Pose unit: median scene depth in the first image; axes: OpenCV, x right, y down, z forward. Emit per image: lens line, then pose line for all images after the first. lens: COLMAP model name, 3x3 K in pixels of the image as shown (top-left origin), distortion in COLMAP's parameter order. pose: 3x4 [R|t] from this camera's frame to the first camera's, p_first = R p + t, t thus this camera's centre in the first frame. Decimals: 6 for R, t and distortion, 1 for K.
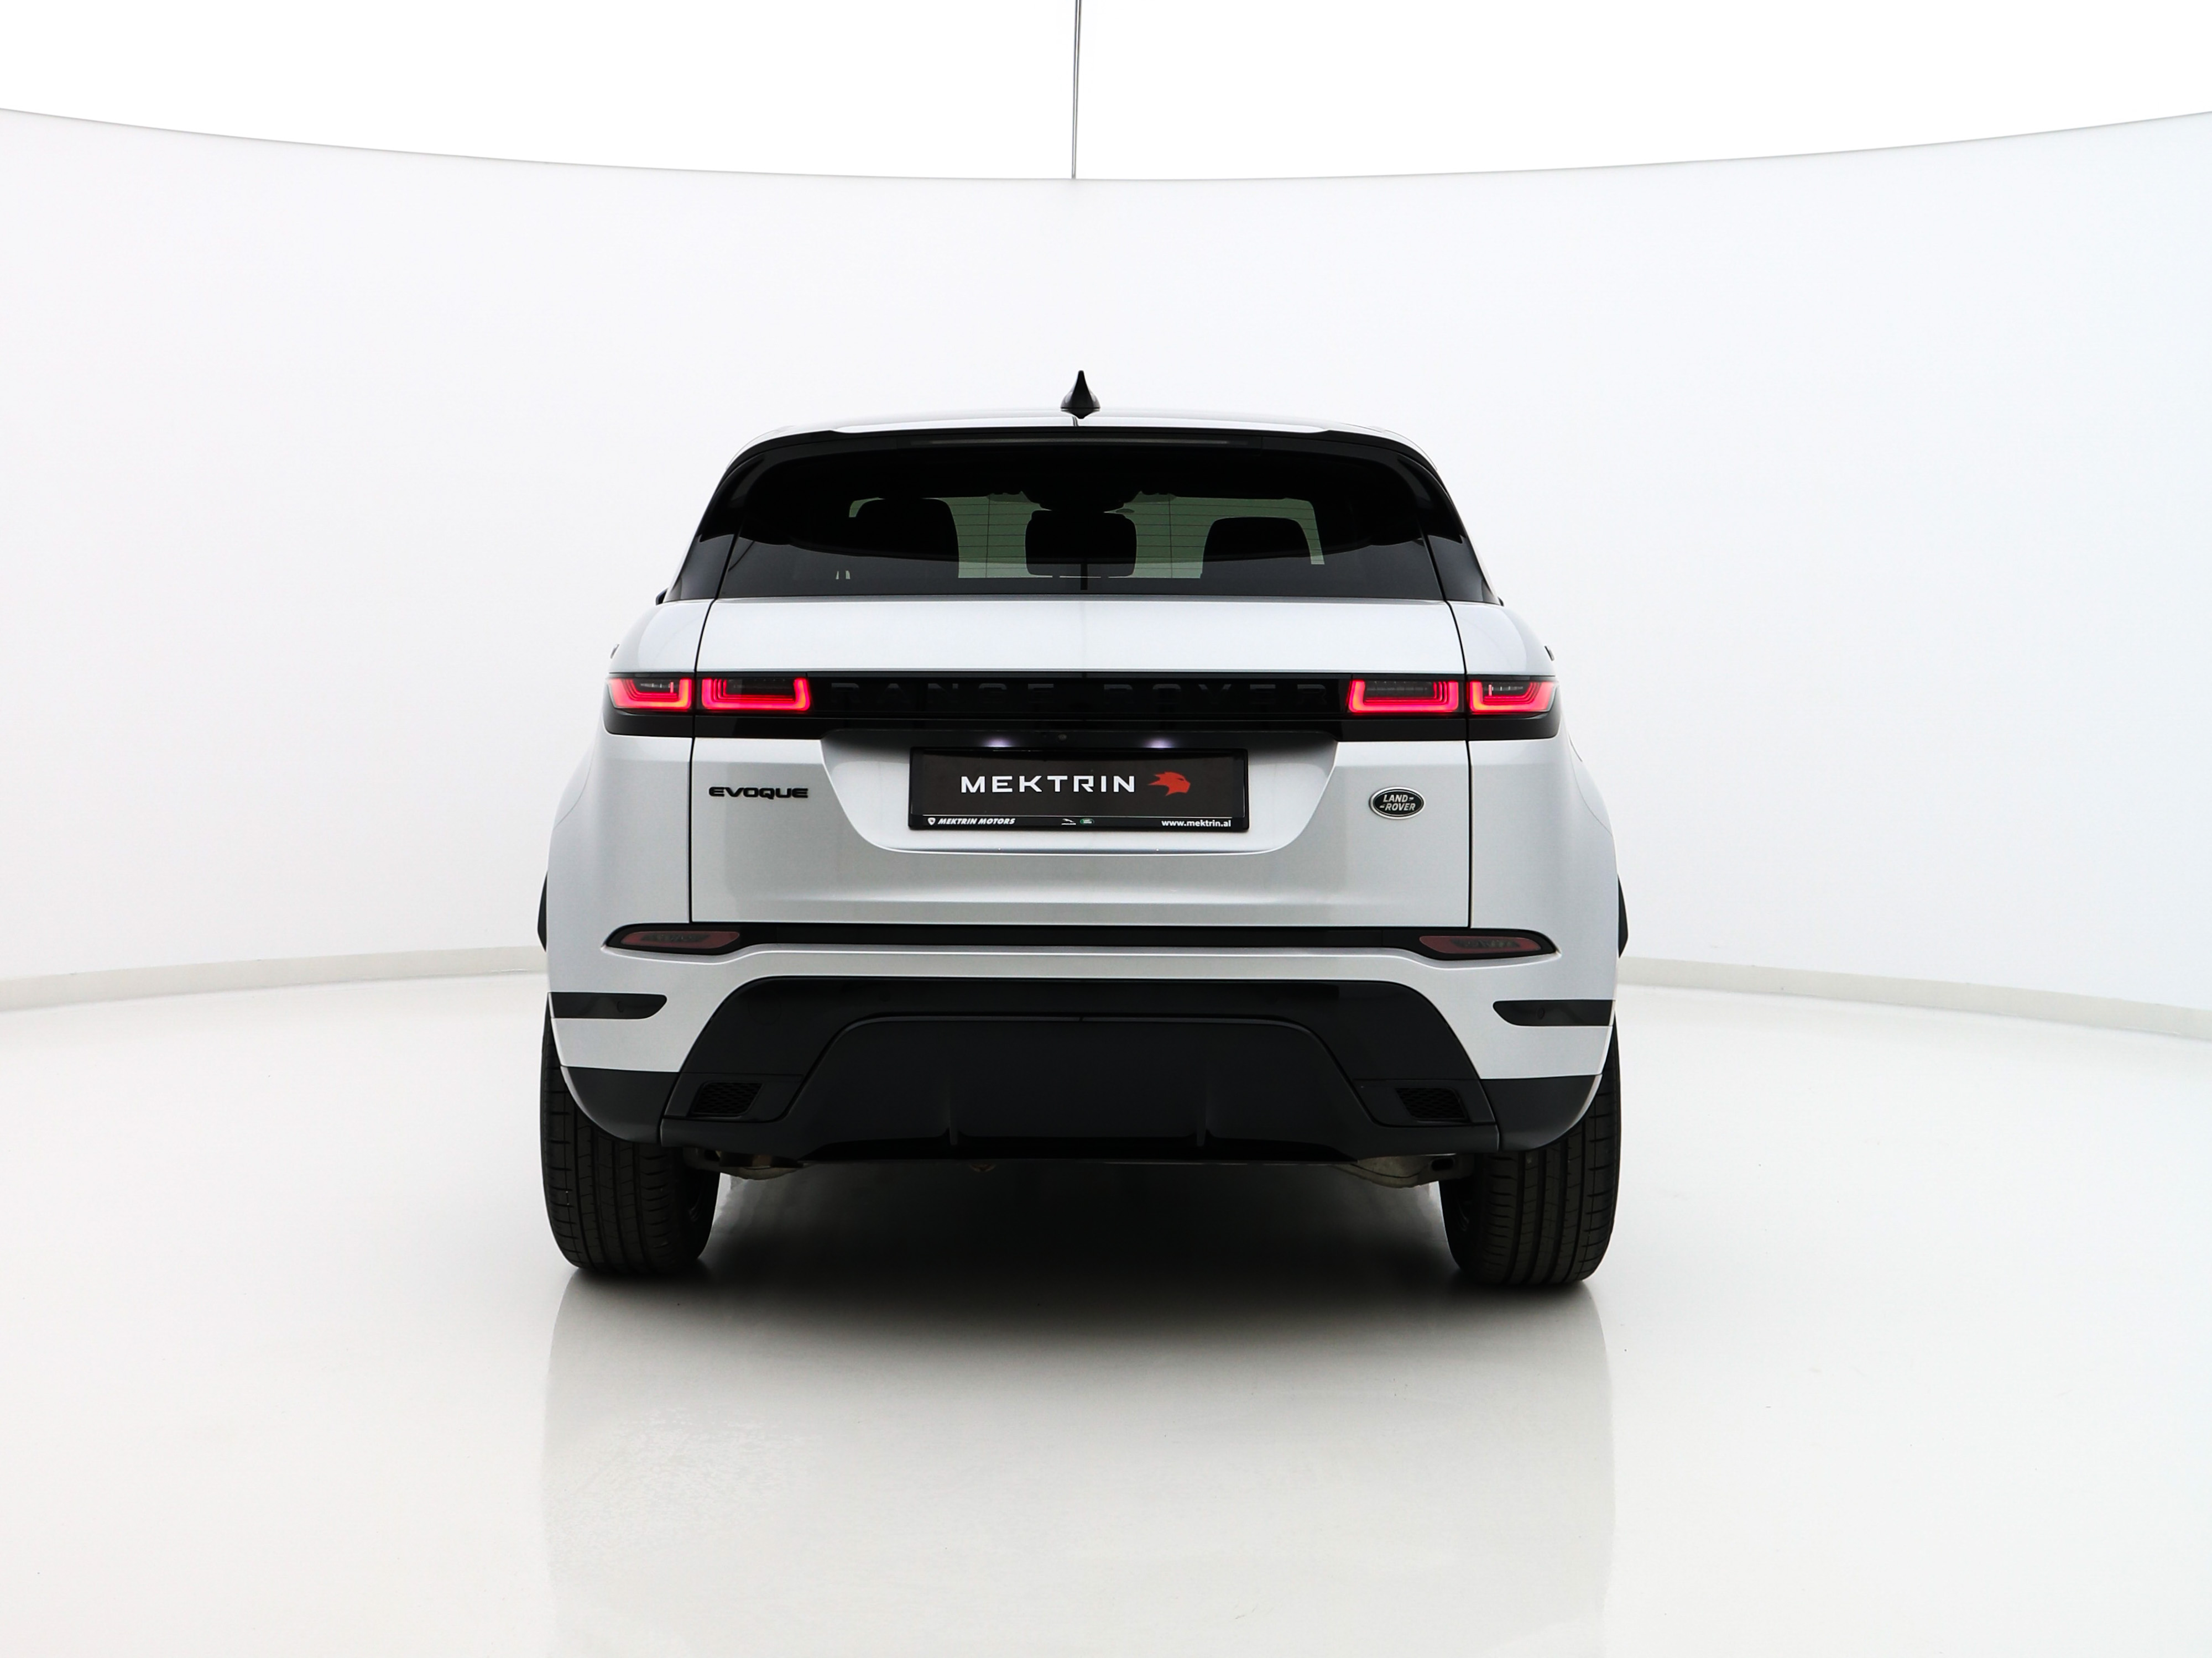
lens RADIAL K [[3301.8, 0, 1106.0], [0, 3301.8, 829.0], [0, 0, 1]] dist [-0.452431, 0.000779]
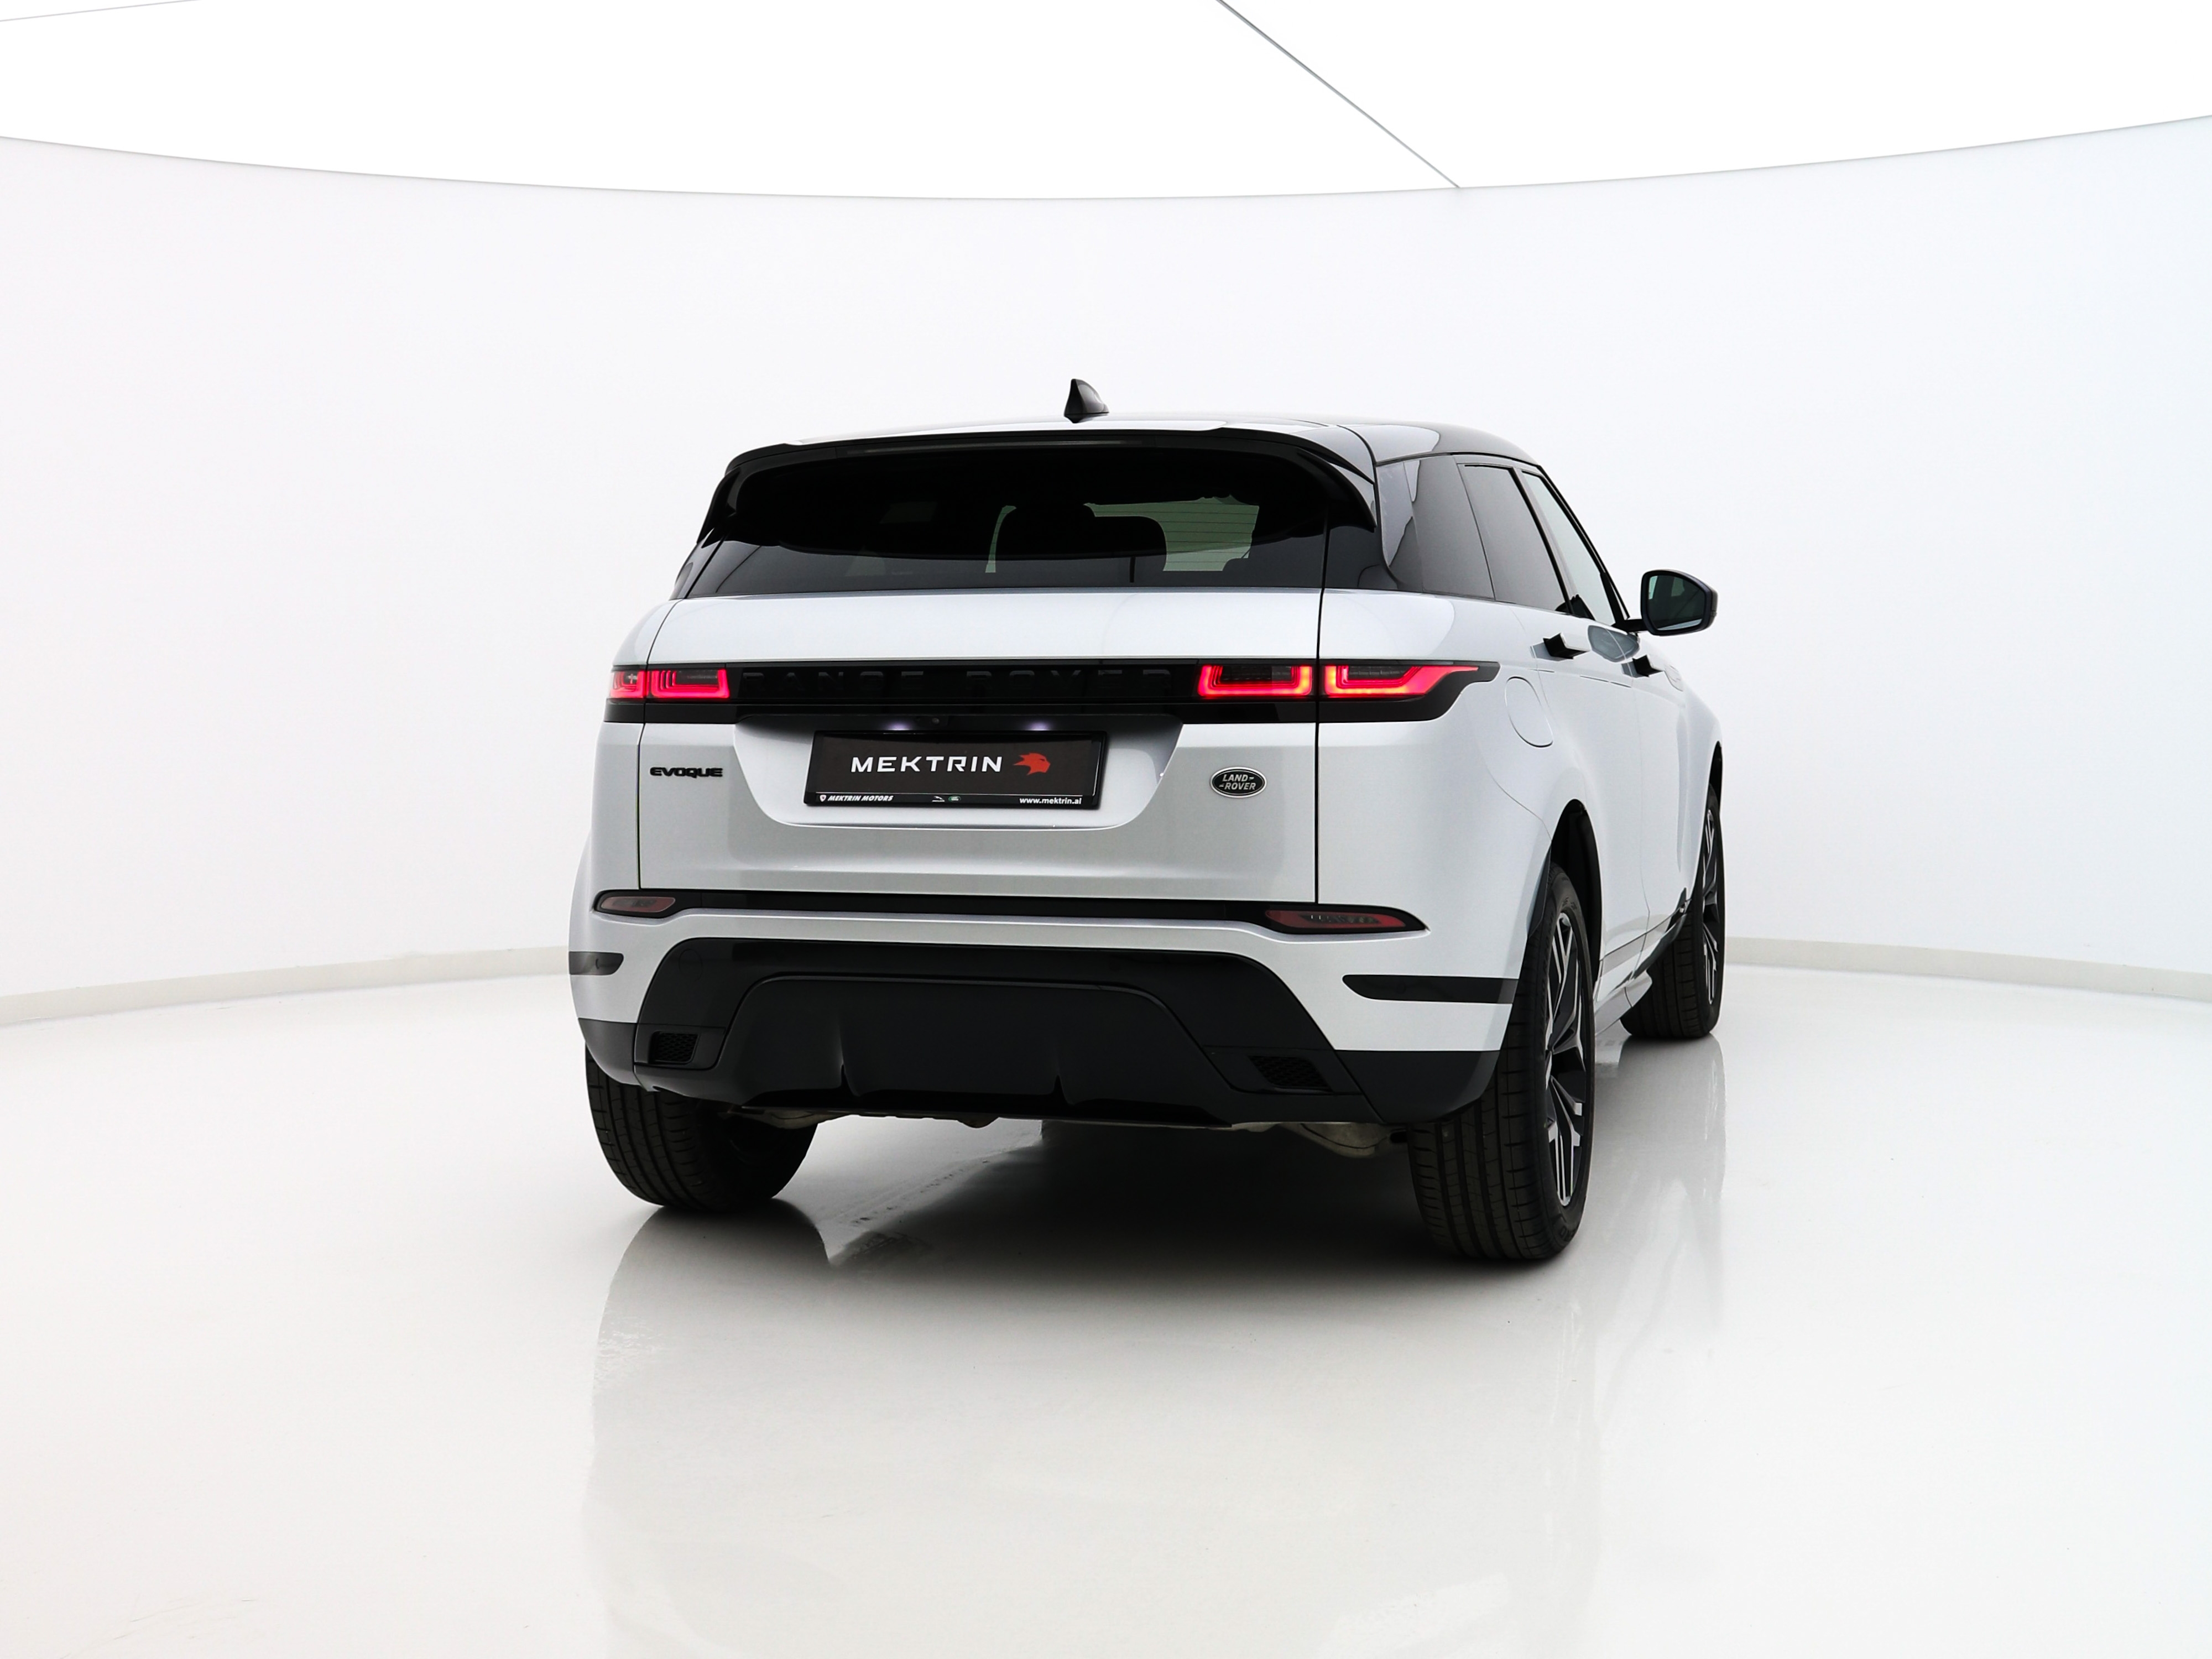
lens RADIAL K [[3302.2, 0, 1106.0], [0, 3302.2, 829.5], [0, 0, 1]] dist [-0.452431, 0.000779]
pose [[0.950618, 0.006947, -0.310287, 0.370161], [-0.006754, 0.999976, 0.001696, 0.005488], [0.310291, 0.000484, 0.950641, -0.009767]]
